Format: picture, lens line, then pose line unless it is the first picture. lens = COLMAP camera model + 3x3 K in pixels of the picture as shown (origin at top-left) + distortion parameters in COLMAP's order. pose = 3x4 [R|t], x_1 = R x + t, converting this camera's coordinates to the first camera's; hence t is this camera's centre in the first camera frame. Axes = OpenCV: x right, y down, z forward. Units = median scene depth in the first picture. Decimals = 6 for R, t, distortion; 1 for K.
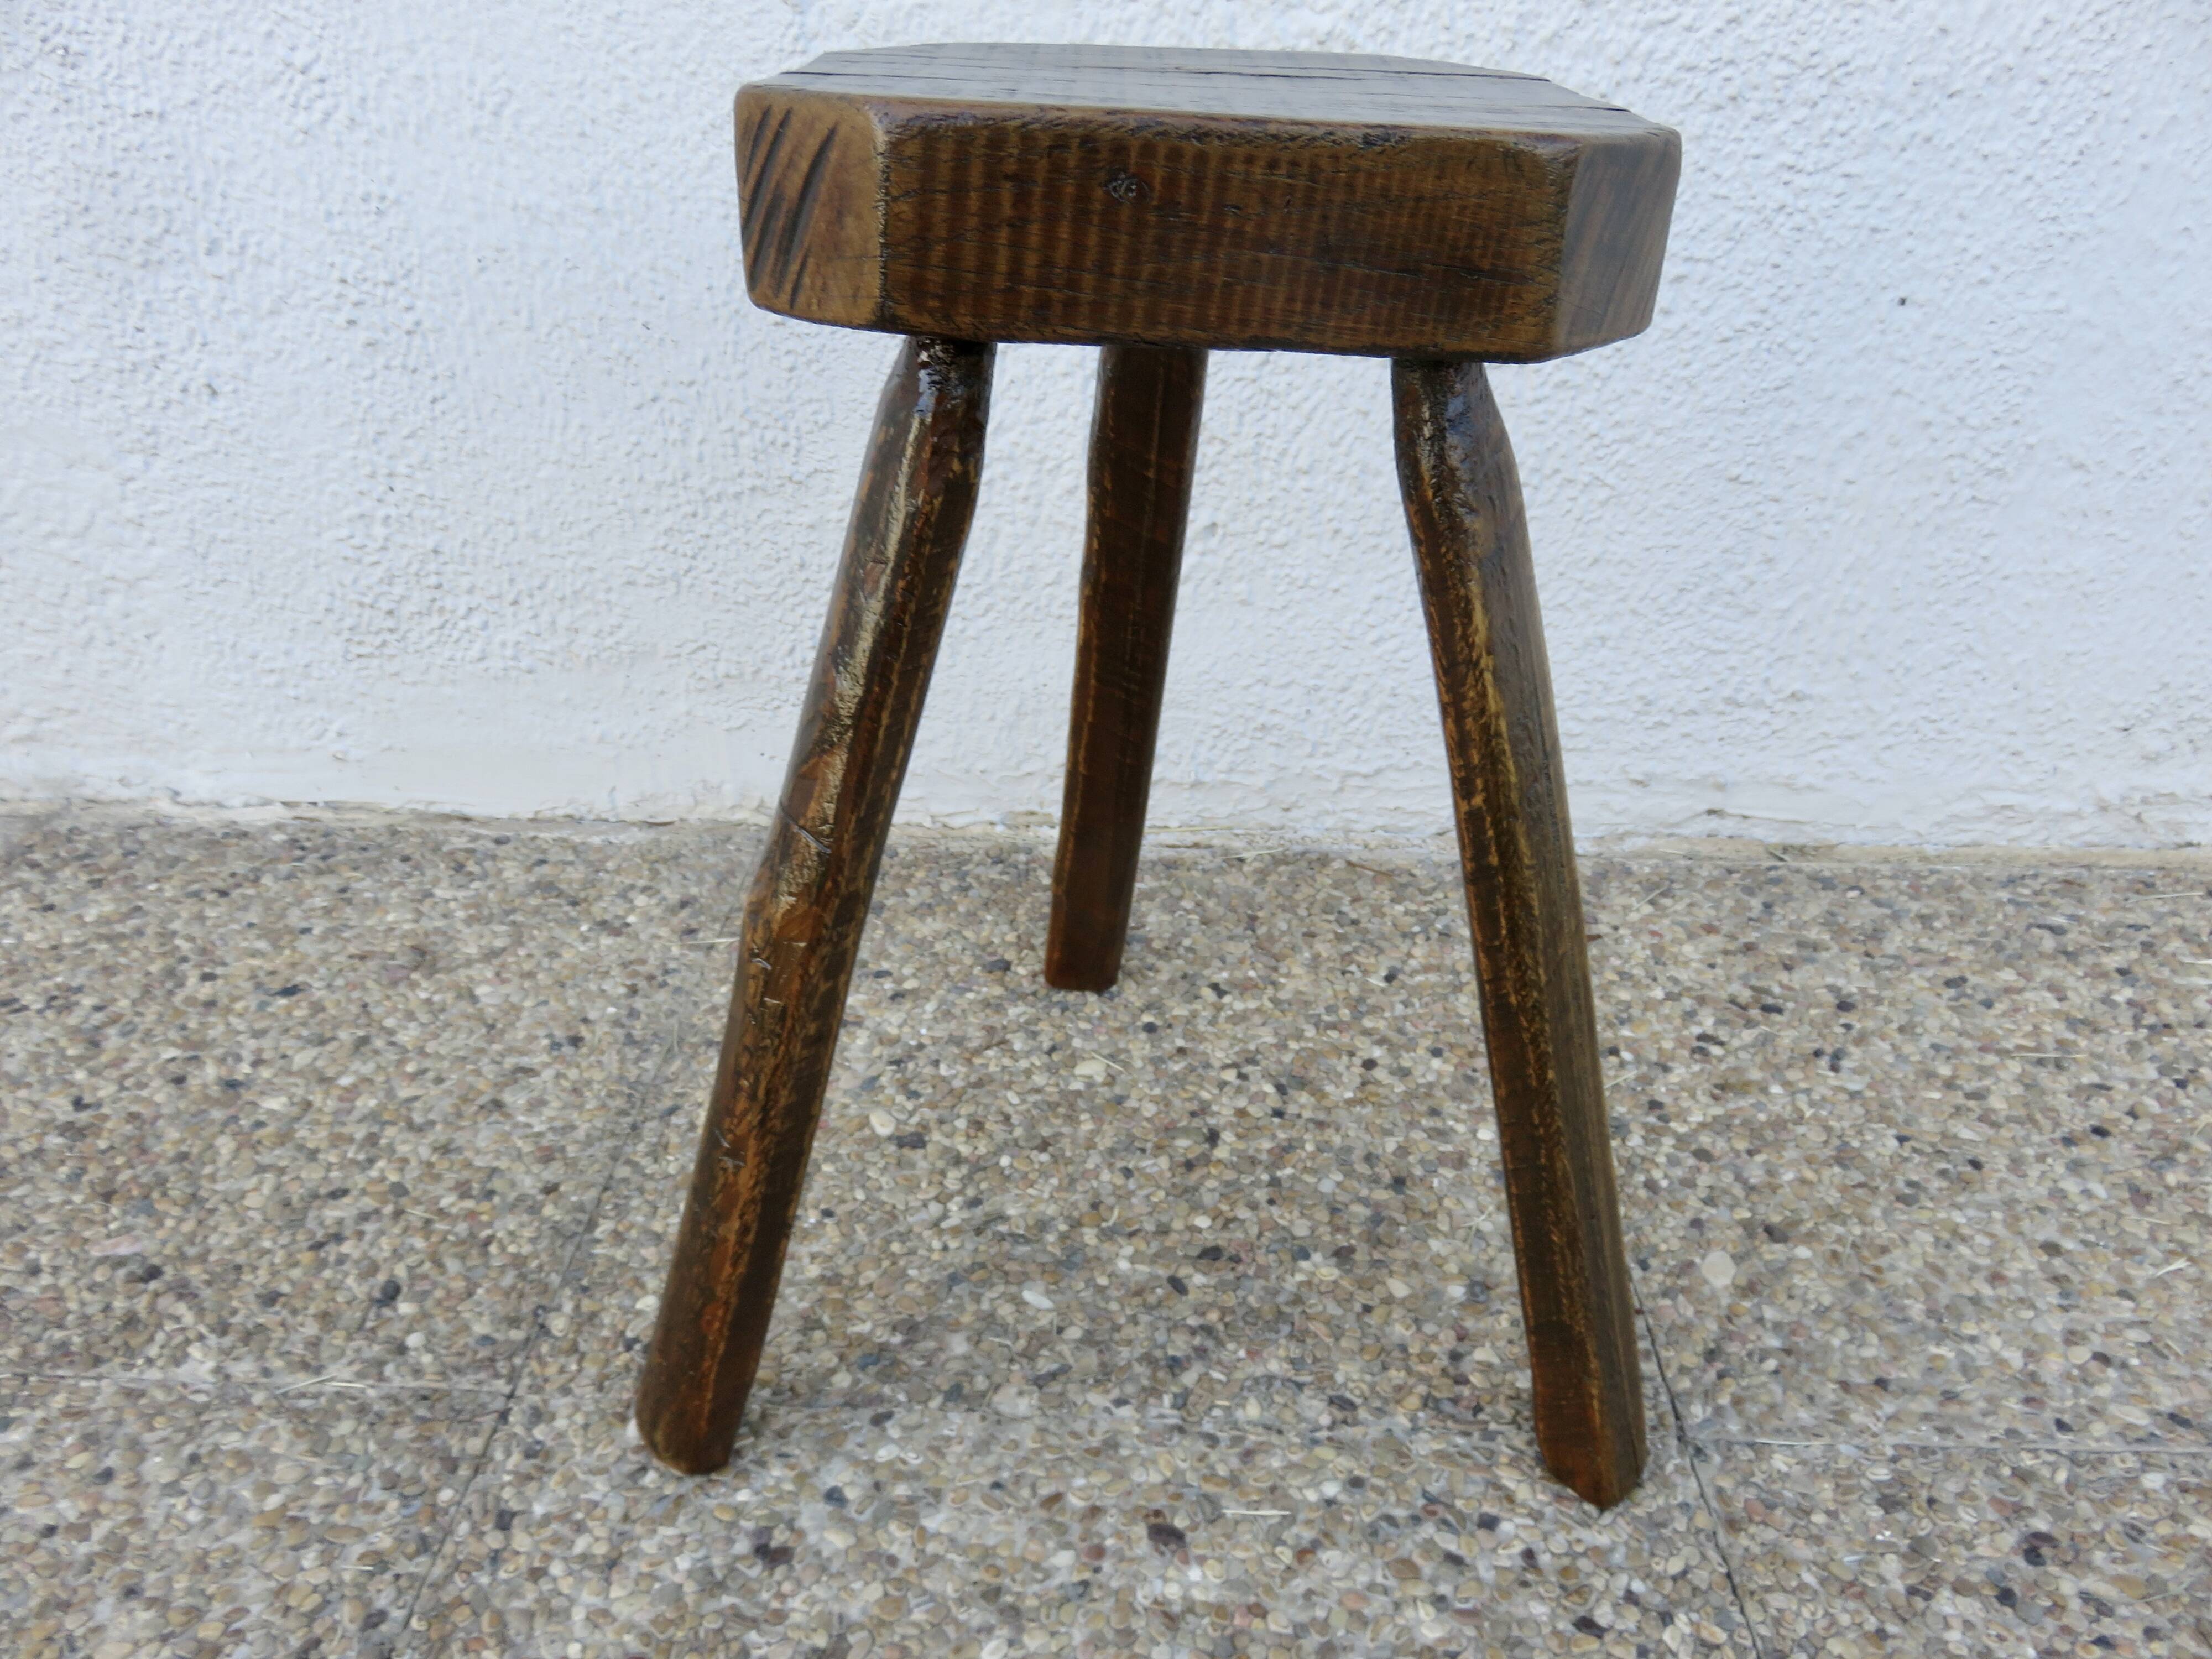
lens RADIAL K [[1662.4, 0, 1121.2], [0, 1662.4, 825.0], [0, 0, 1]] dist [-0.008010, -0.001724]
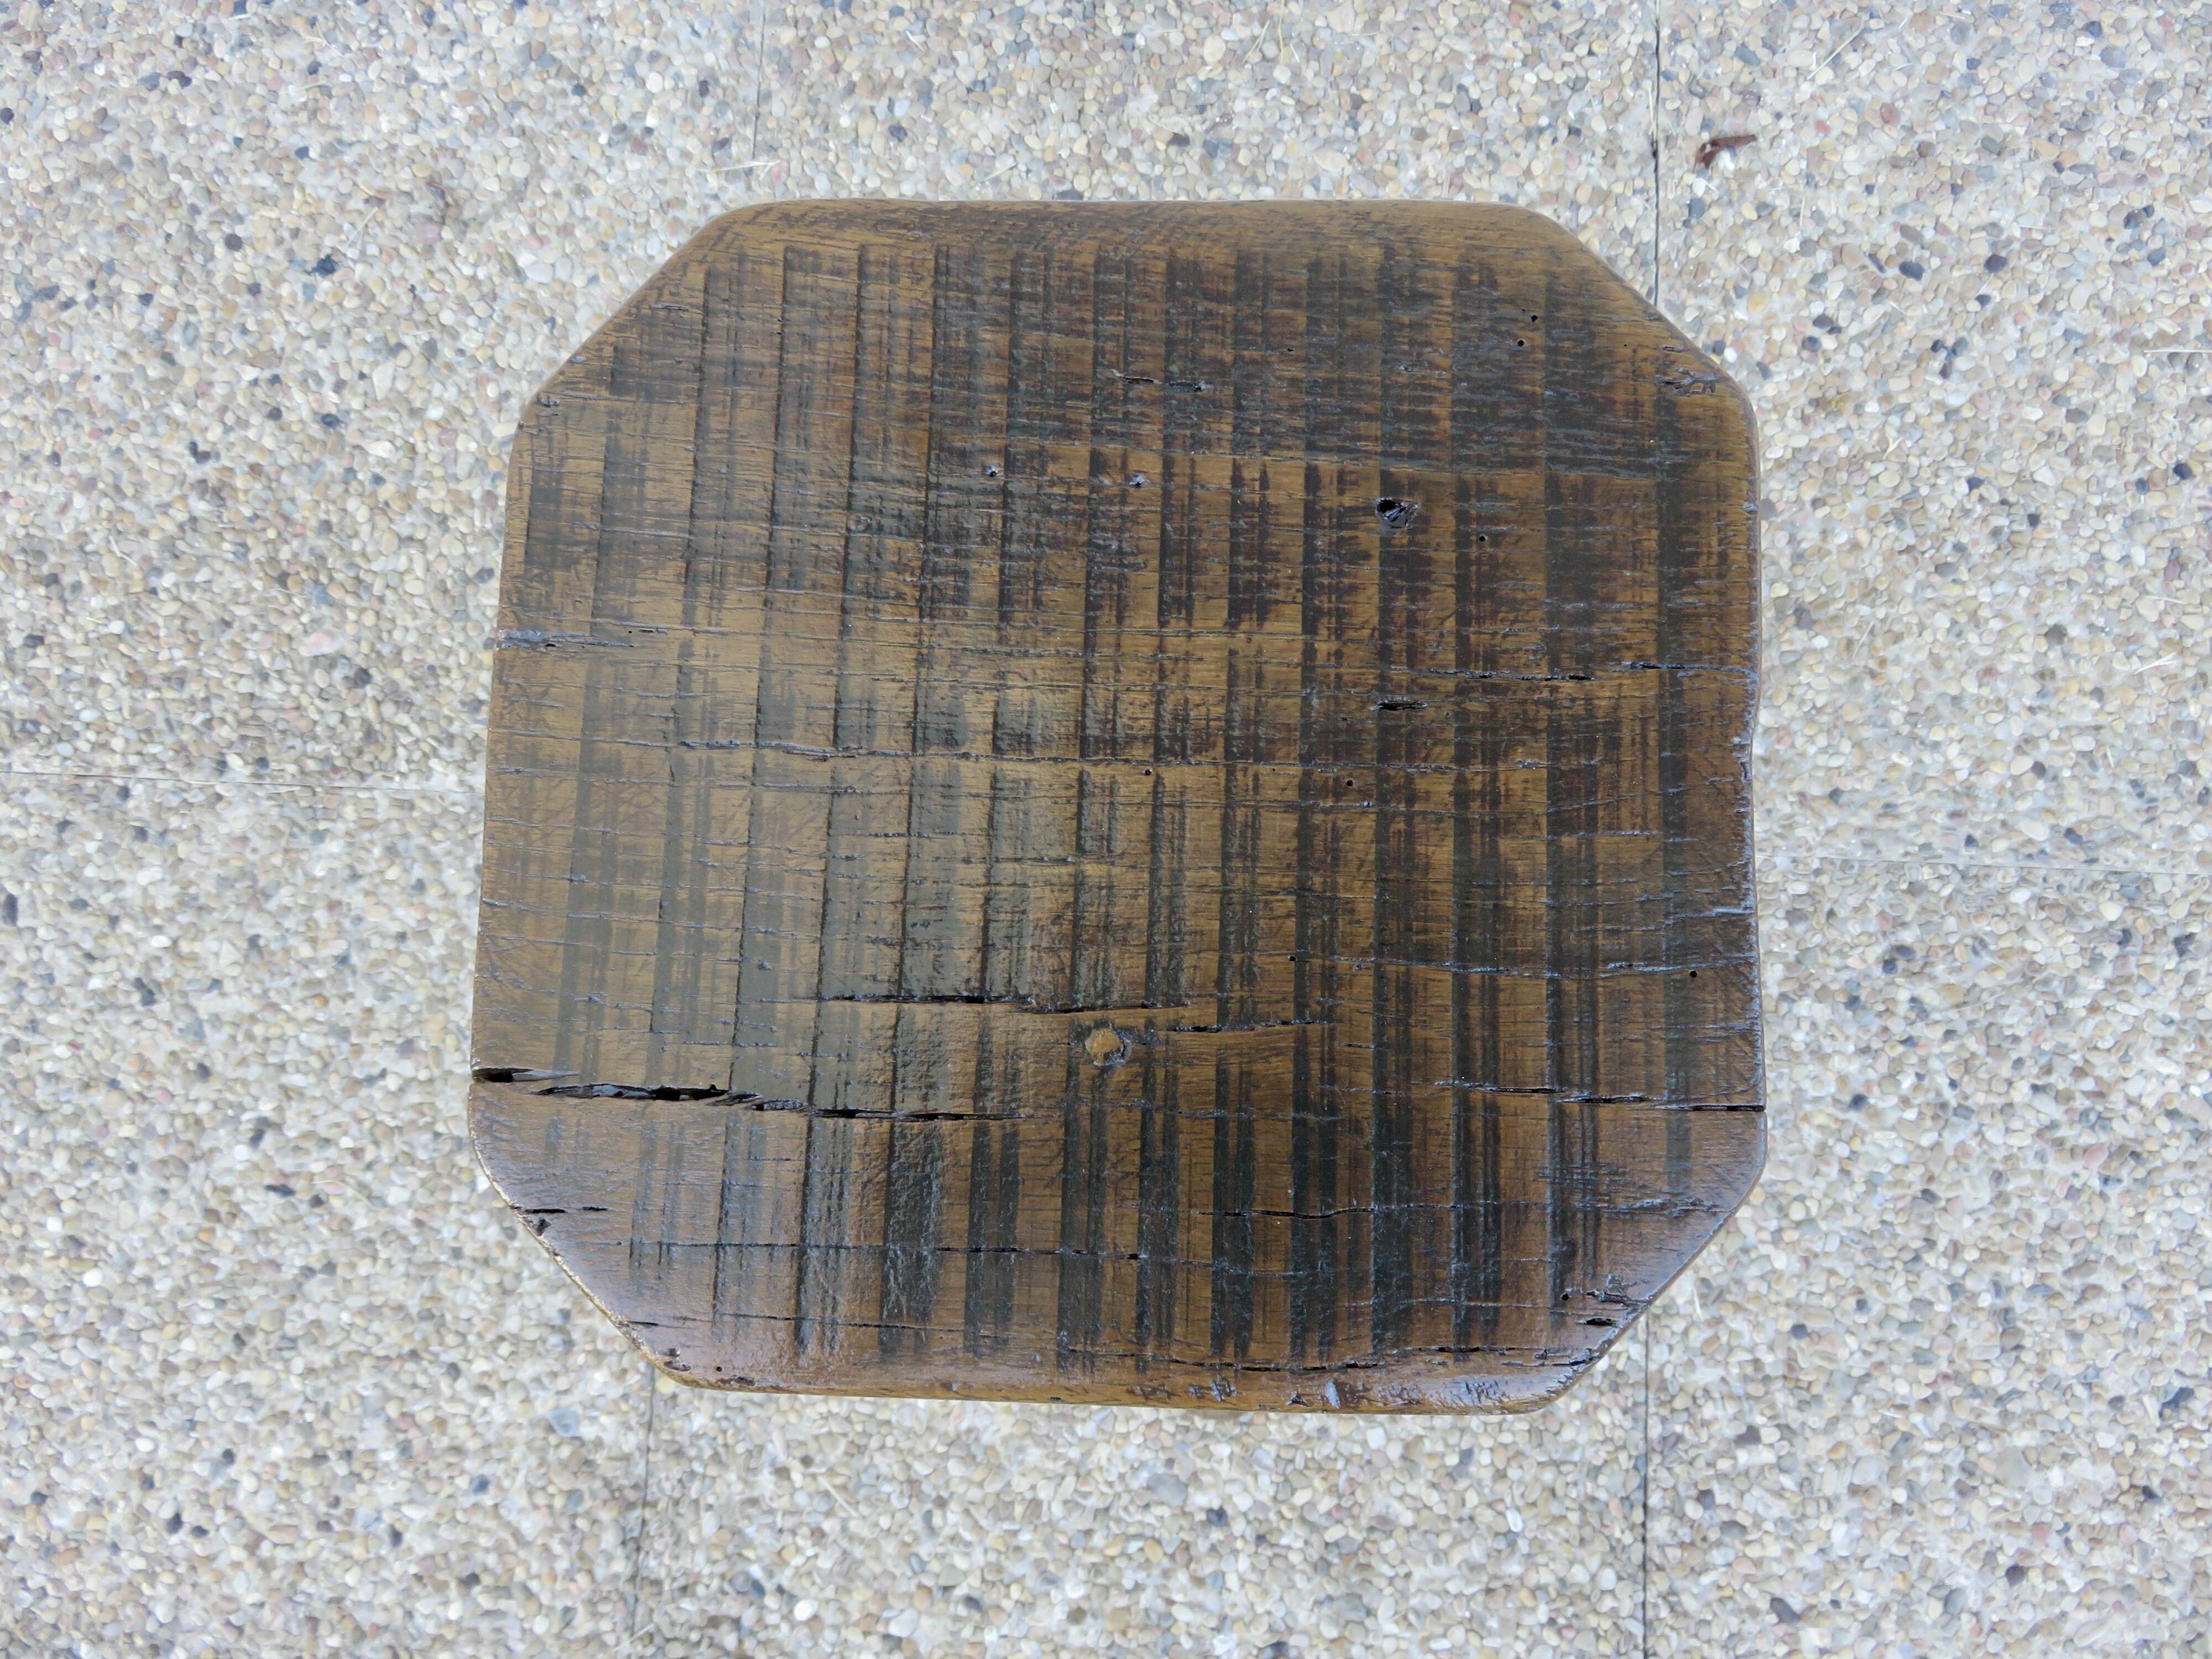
lens RADIAL K [[1662.4, 0, 1122.6], [0, 1662.4, 828.5], [0, 0, 1]] dist [-0.008010, -0.001724]
pose [[0.998903, 0.012072, -0.045238, 0.001292], [0.029952, 0.577857, 0.815588, -0.501970], [0.035987, -0.816049, 0.576861, 0.217178]]
